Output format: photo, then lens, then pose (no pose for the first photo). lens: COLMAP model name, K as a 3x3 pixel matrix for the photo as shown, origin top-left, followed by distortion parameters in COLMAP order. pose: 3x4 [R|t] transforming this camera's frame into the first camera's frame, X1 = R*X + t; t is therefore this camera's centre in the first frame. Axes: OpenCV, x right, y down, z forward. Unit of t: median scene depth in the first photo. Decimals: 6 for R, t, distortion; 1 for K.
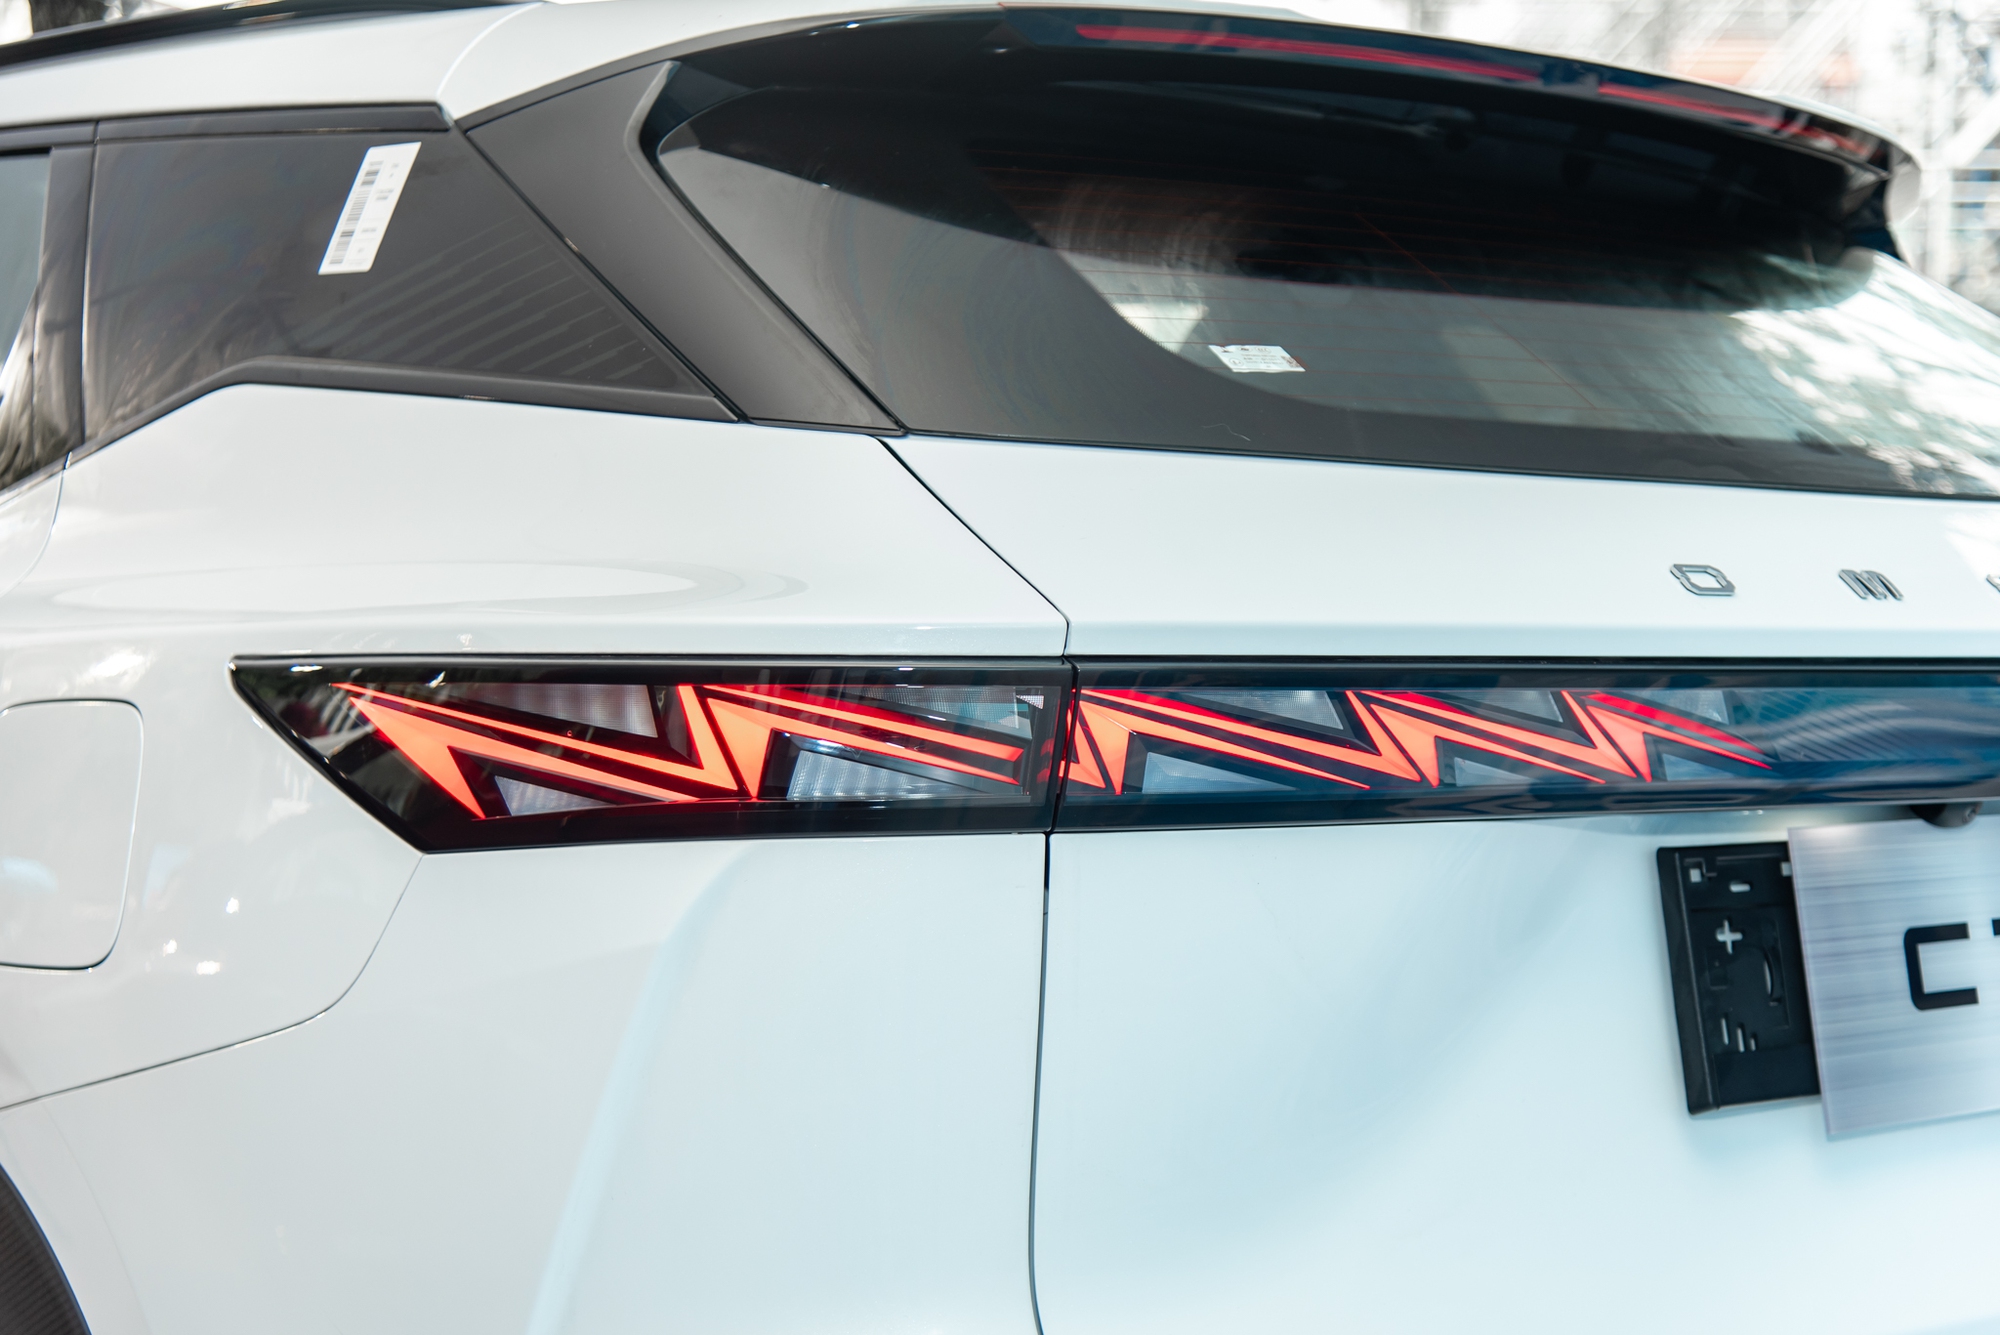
lens RADIAL K [[3516.3, 0, 999.2], [0, 3516.3, 663.4], [0, 0, 1]] dist [-0.127799, 0.000000]
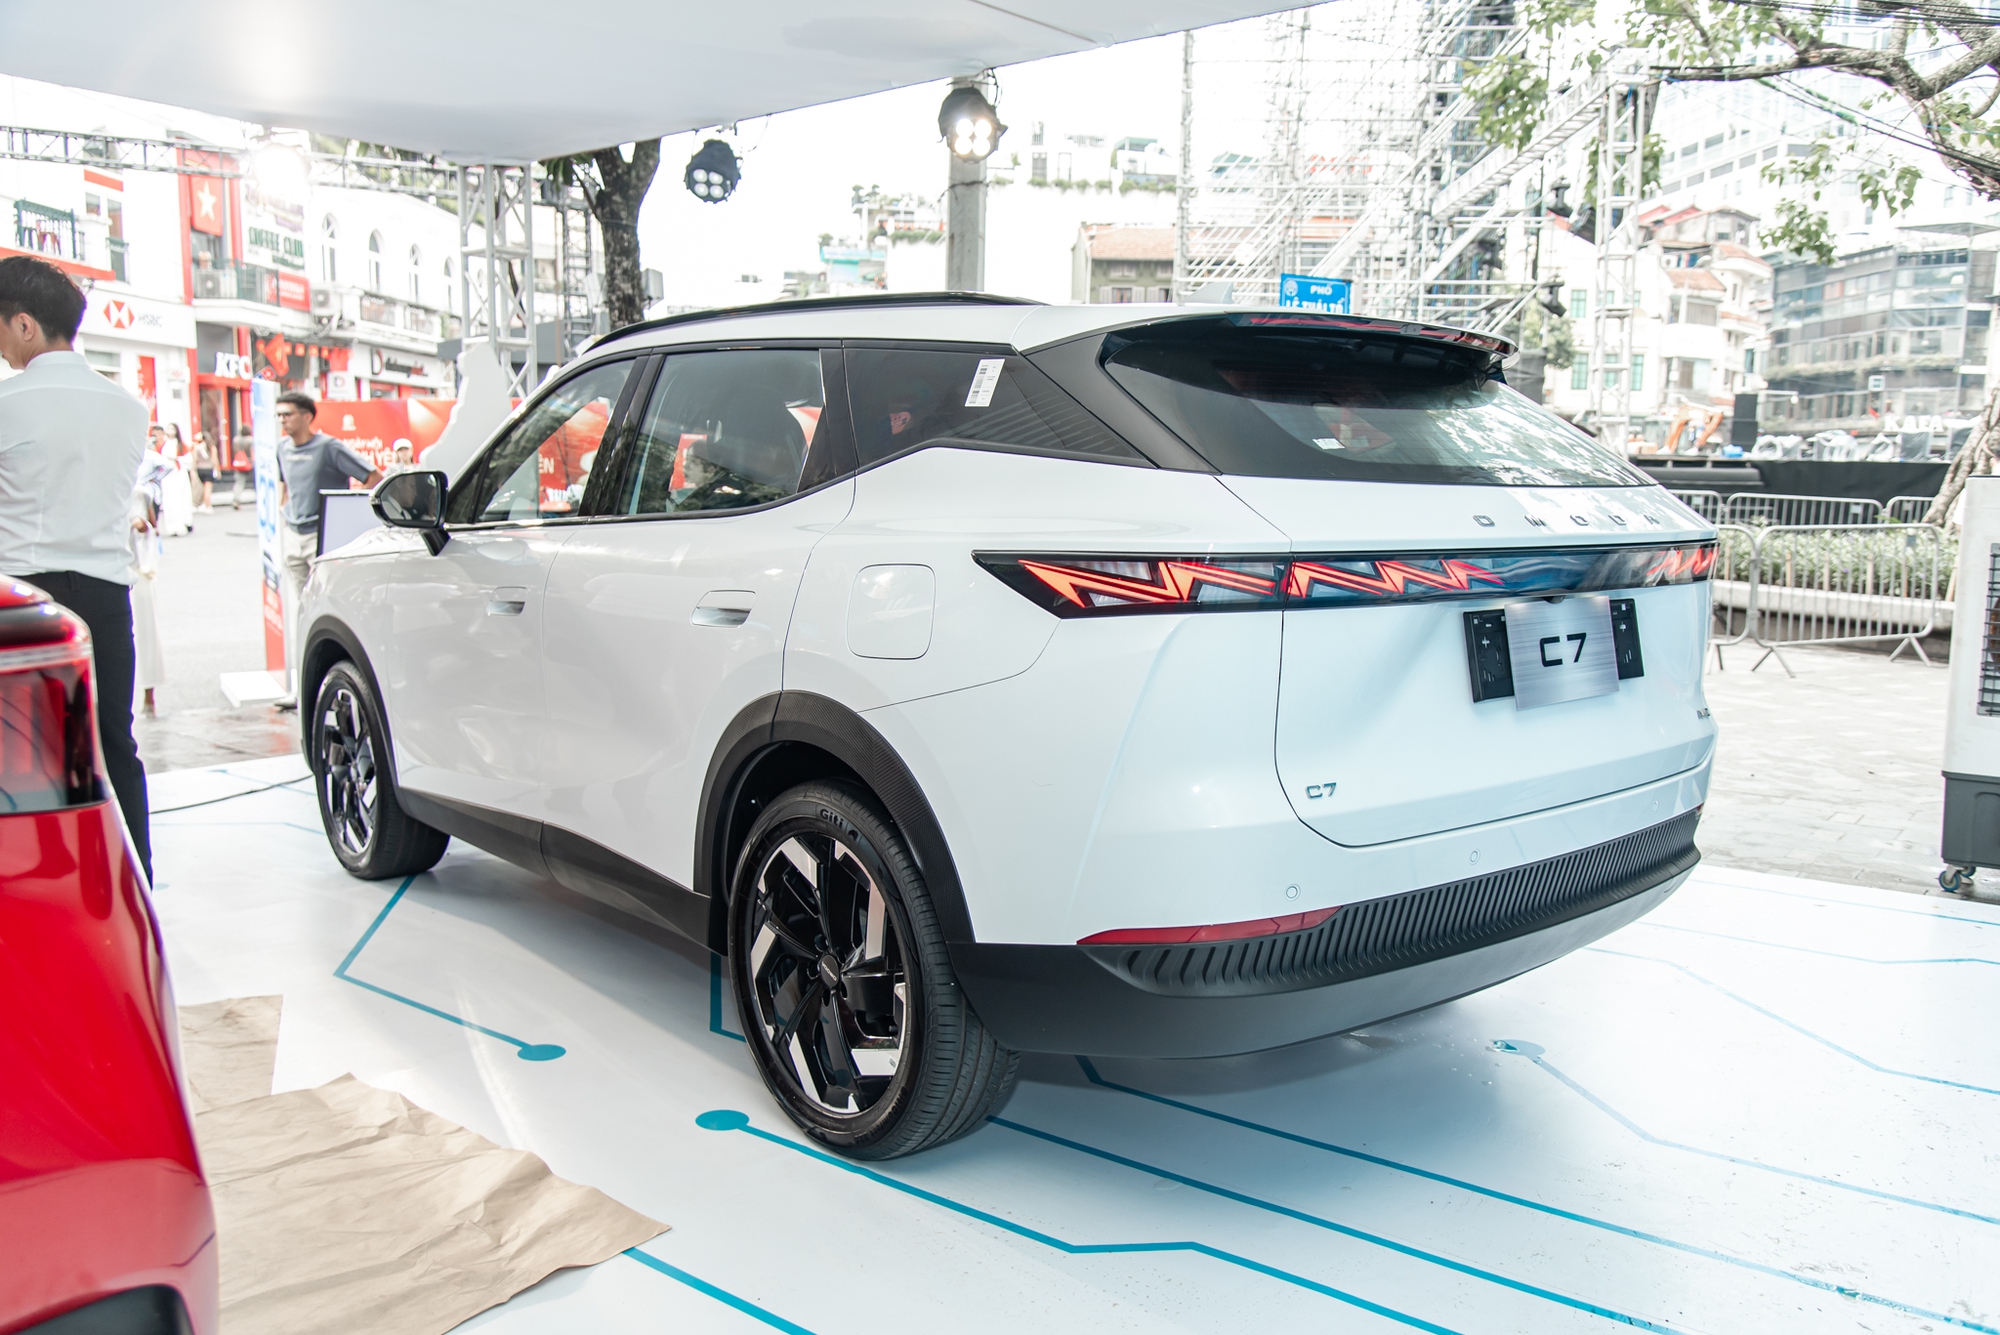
lens RADIAL K [[1602.3, 0, 1001.0], [0, 1602.3, 676.7], [0, 0, 1]] dist [-0.000699, -0.015415]
pose [[0.998614, -0.012758, 0.051056, -0.277278], [0.007360, 0.994491, 0.104563, -0.037895], [-0.052109, -0.104042, 0.993207, -0.326862]]
